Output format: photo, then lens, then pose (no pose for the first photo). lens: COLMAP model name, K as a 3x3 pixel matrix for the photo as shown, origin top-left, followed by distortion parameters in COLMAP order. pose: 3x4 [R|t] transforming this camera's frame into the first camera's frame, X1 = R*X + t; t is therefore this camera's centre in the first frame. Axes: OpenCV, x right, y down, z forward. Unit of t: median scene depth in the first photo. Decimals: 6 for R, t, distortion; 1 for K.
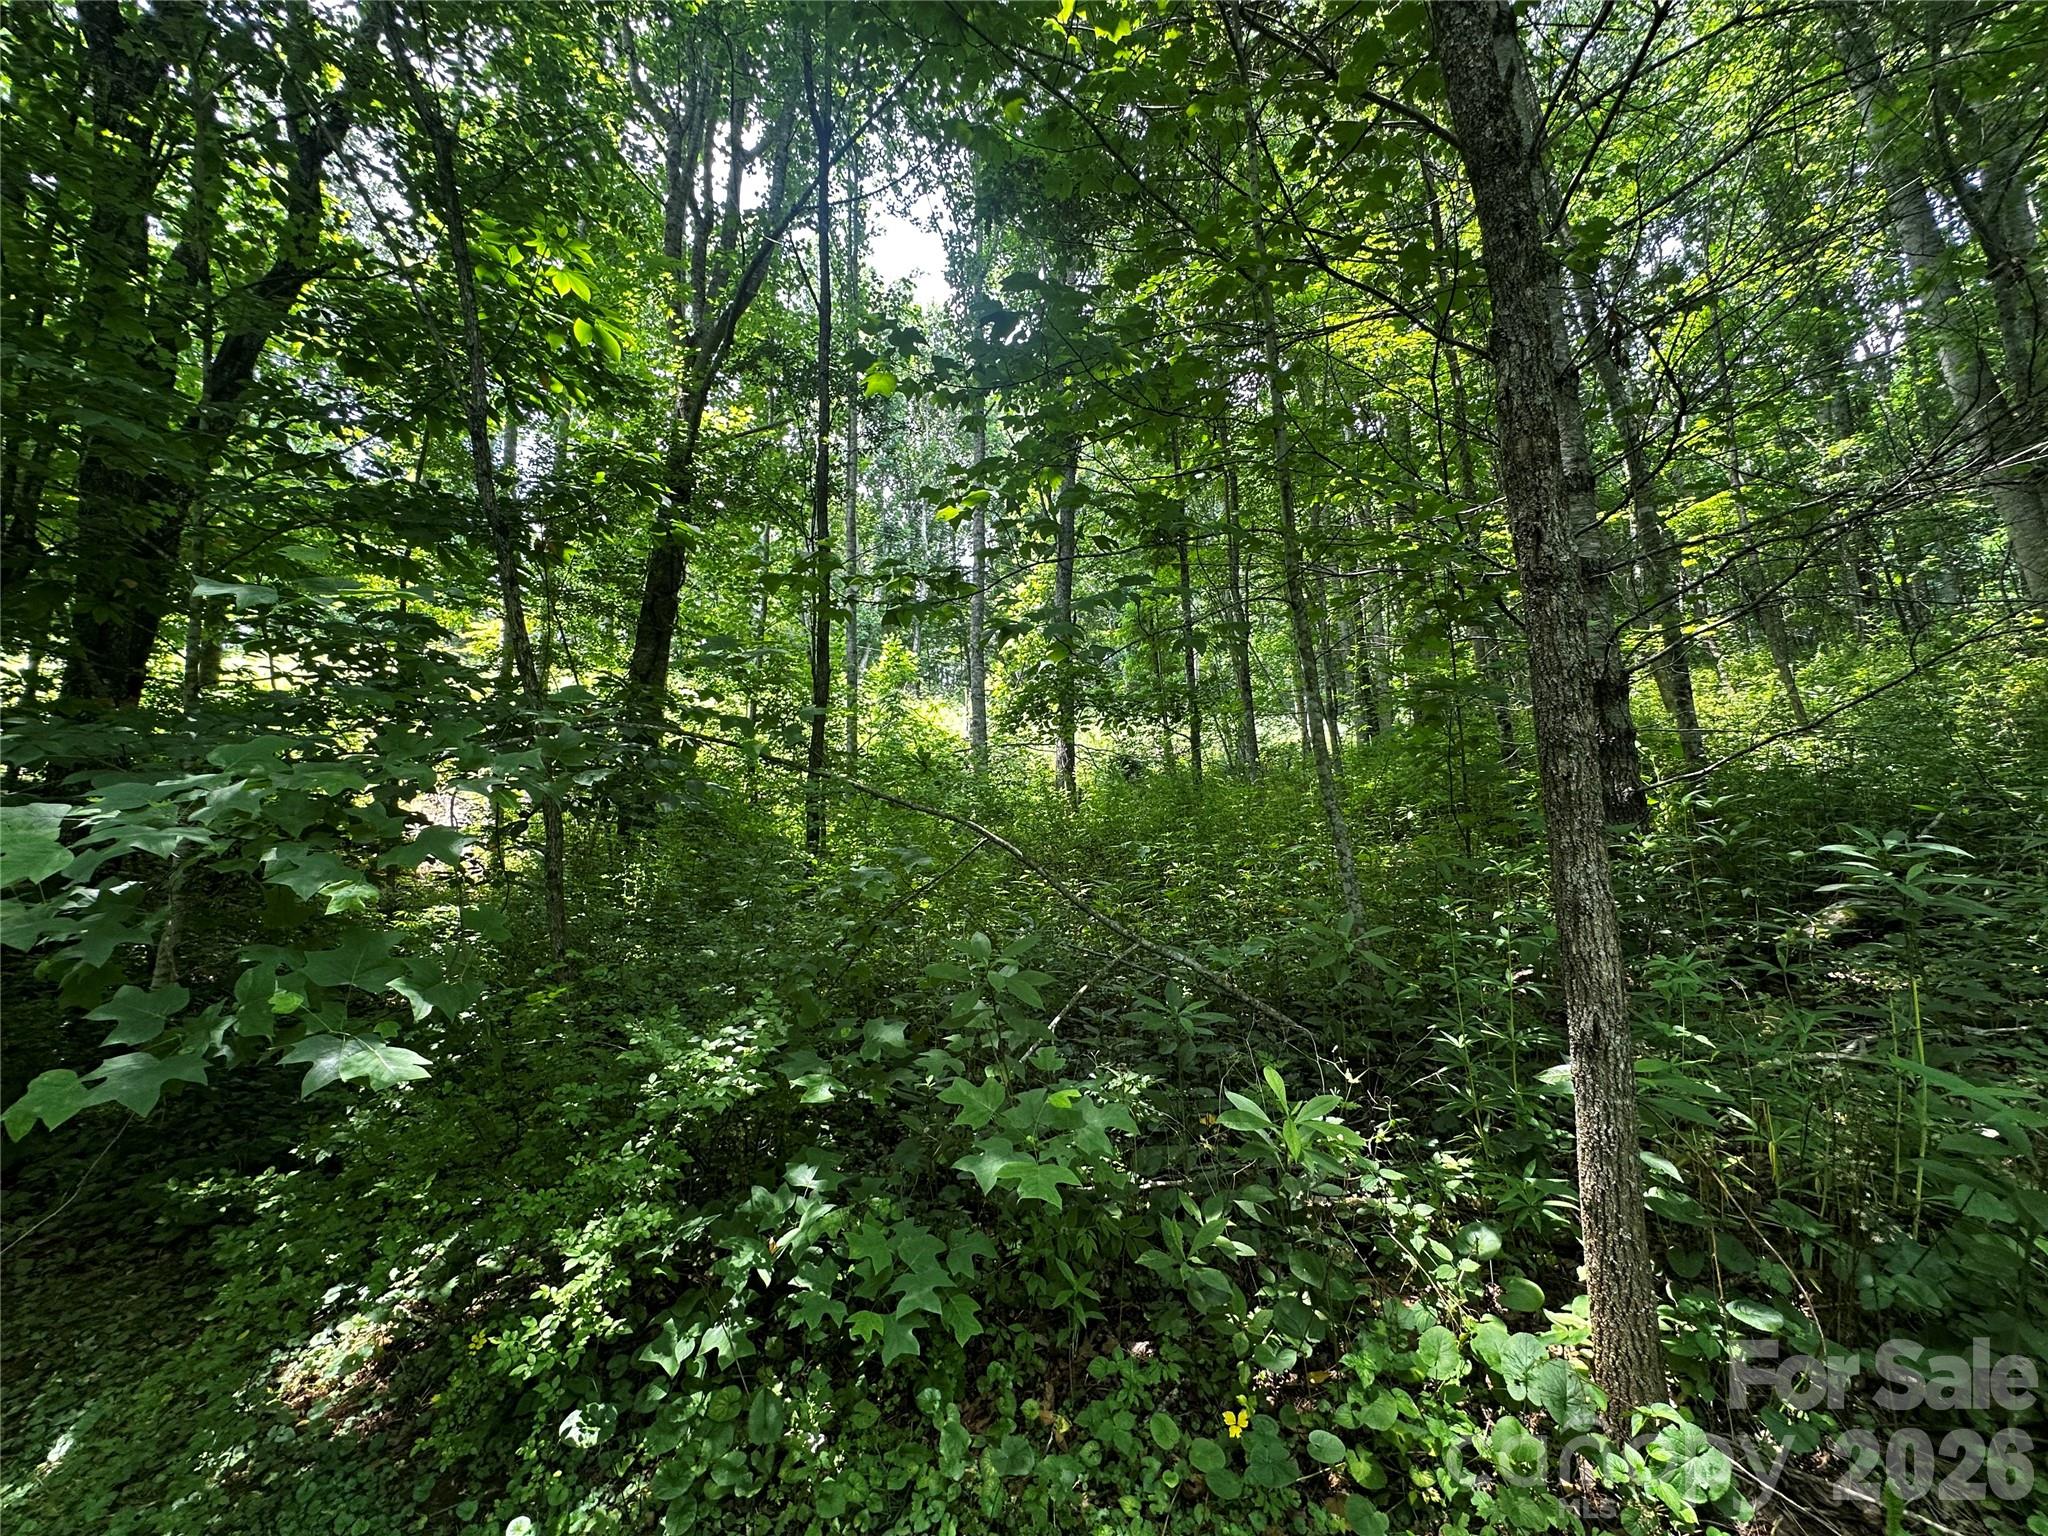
lens RADIAL K [[814.0, 0, 1022.3], [0, 814.0, 770.0], [0, 0, 1]] dist [-0.002864, 0.000569]
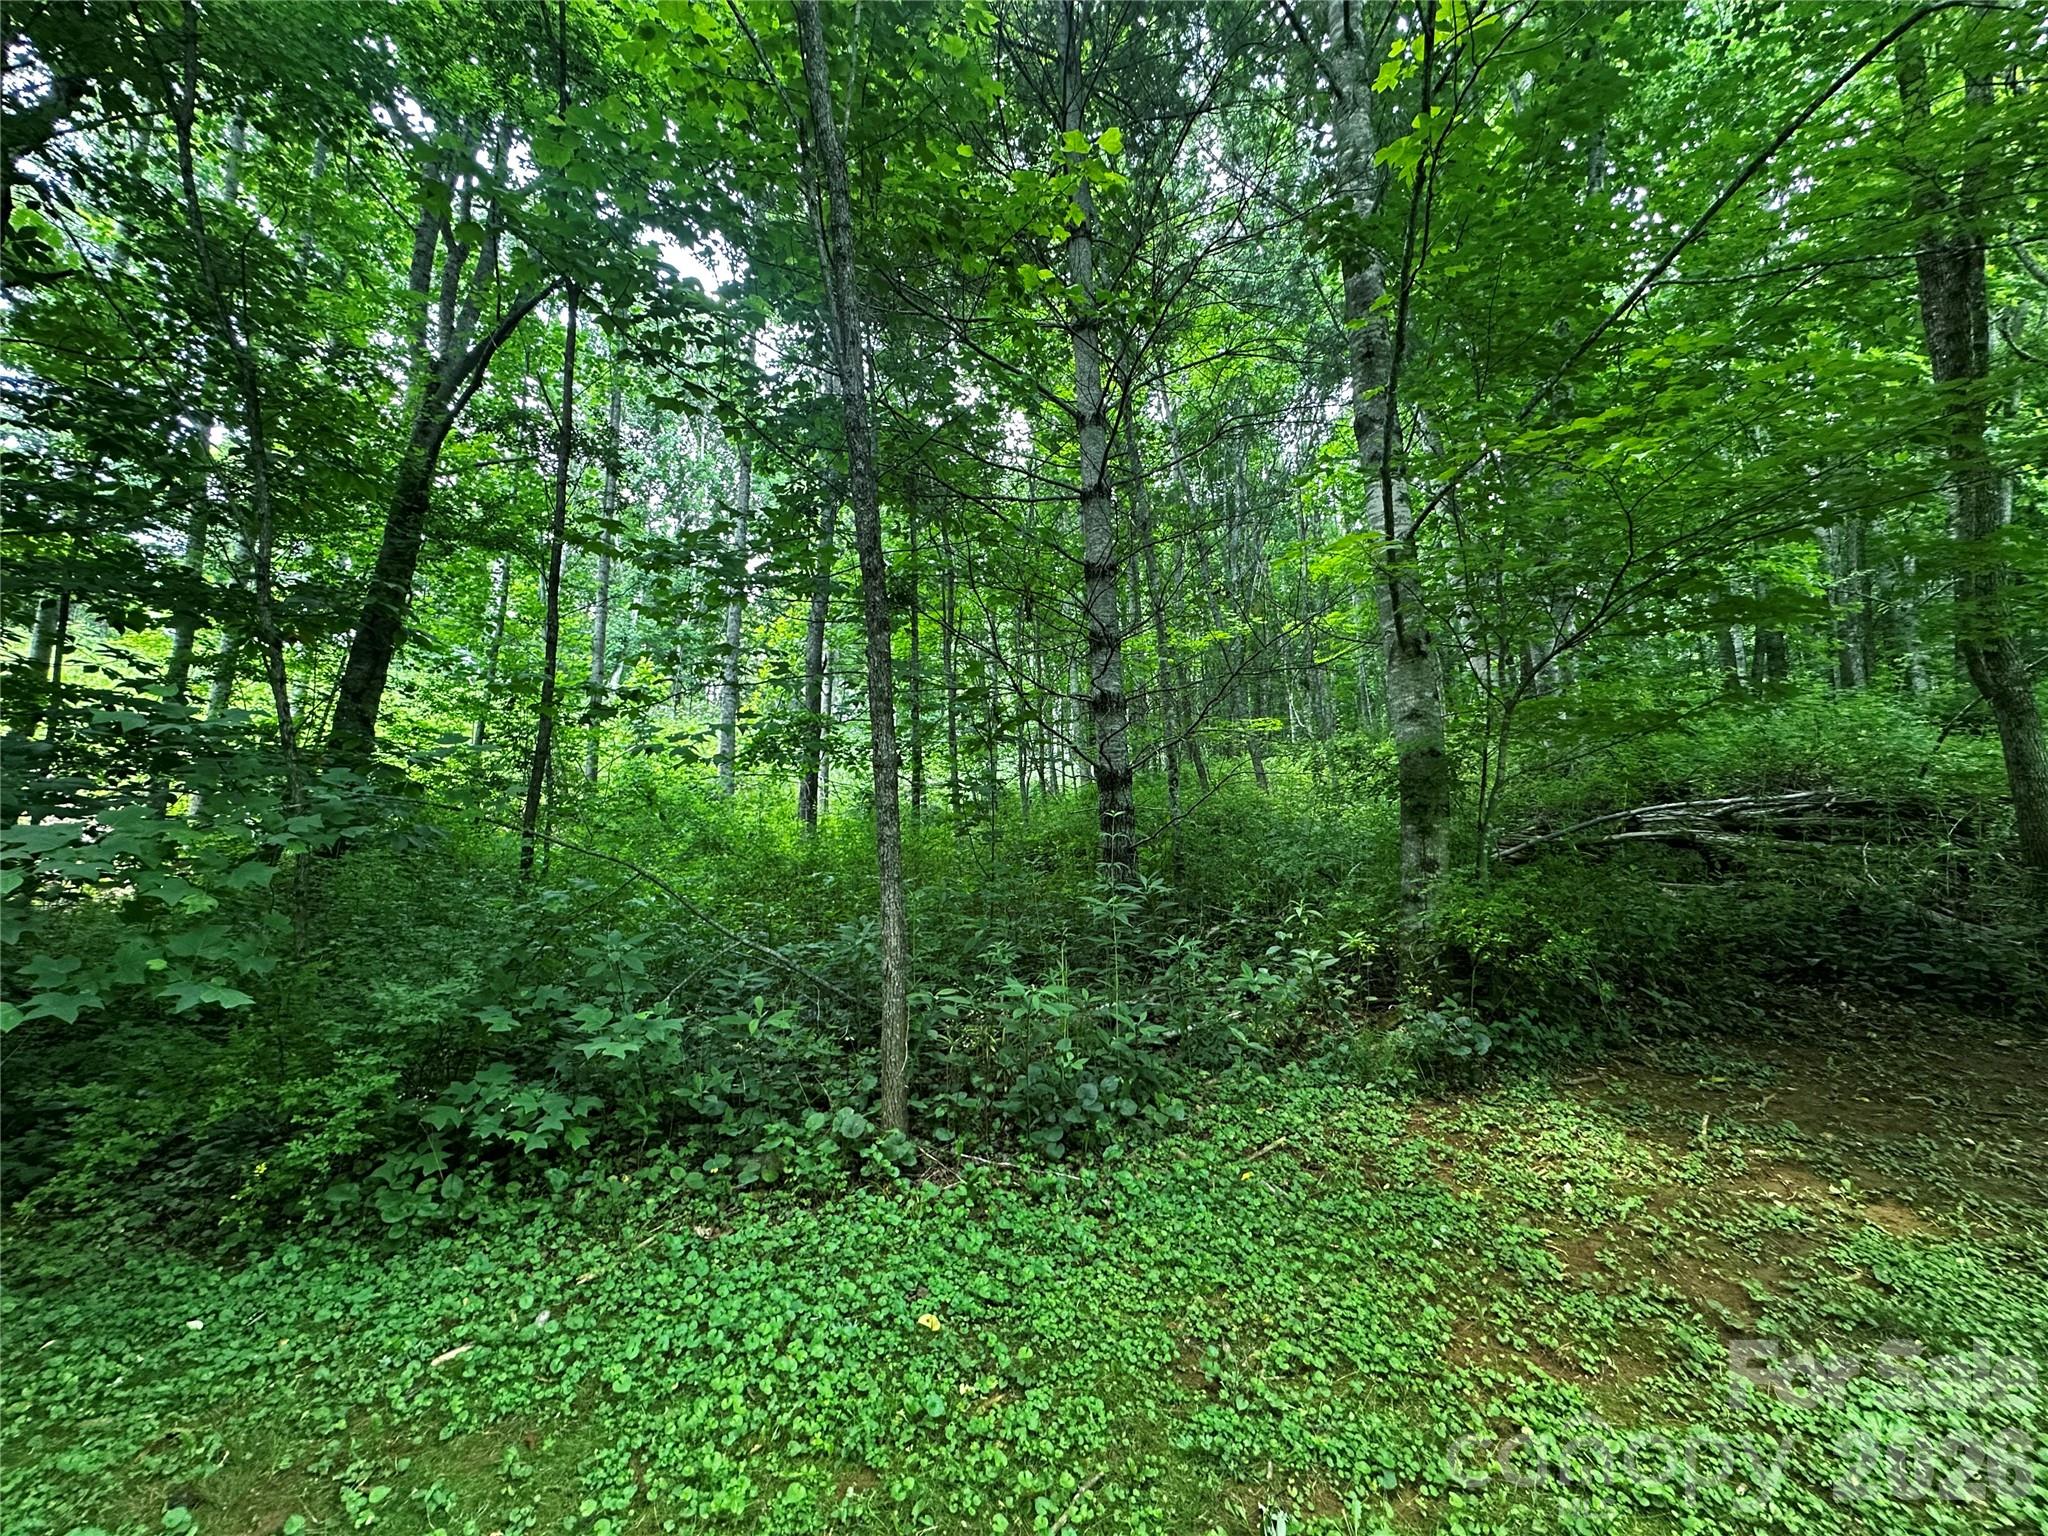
lens RADIAL K [[814.0, 0, 1027.2], [0, 814.0, 769.1], [0, 0, 1]] dist [-0.002864, 0.000569]
pose [[0.961508, 0.051323, 0.269941, 0.051190], [-0.042550, 0.998362, -0.038258, -0.019052], [-0.271462, 0.025299, 0.962116, -0.150092]]
